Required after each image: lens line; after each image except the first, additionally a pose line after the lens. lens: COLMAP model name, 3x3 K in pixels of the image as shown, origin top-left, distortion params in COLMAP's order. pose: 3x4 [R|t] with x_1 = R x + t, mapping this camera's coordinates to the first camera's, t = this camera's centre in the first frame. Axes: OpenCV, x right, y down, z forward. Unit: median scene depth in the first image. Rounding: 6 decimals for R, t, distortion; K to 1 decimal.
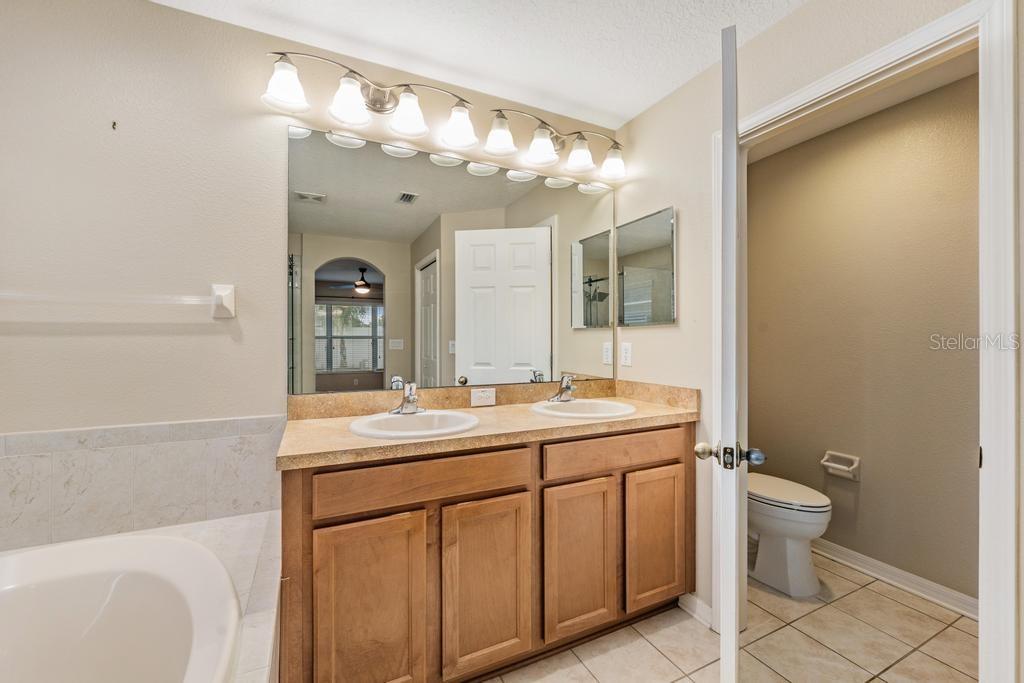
lens RADIAL K [[413.1, 0, 512.6], [0, 413.1, 339.2], [0, 0, 1]] dist [0.000164, -0.001029]
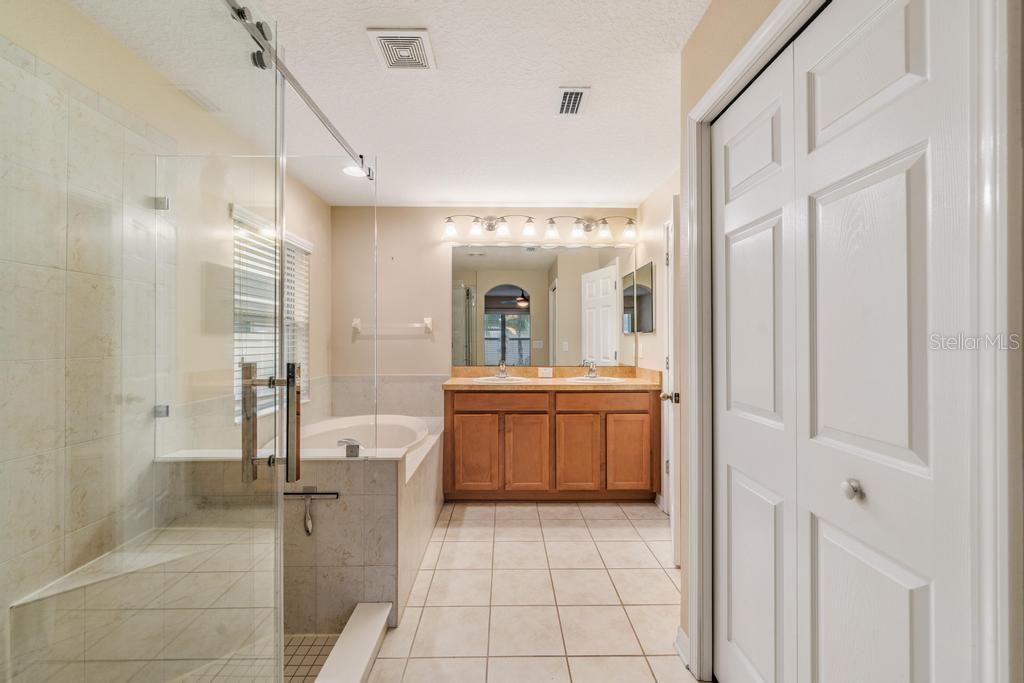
lens RADIAL K [[413.1, 0, 514.8], [0, 413.1, 337.5], [0, 0, 1]] dist [0.000164, -0.001029]
pose [[0.908753, -0.001865, -0.417329, 0.681664], [-0.001219, 0.999974, -0.007122, -0.003615], [0.417332, 0.006981, 0.908727, -0.868365]]
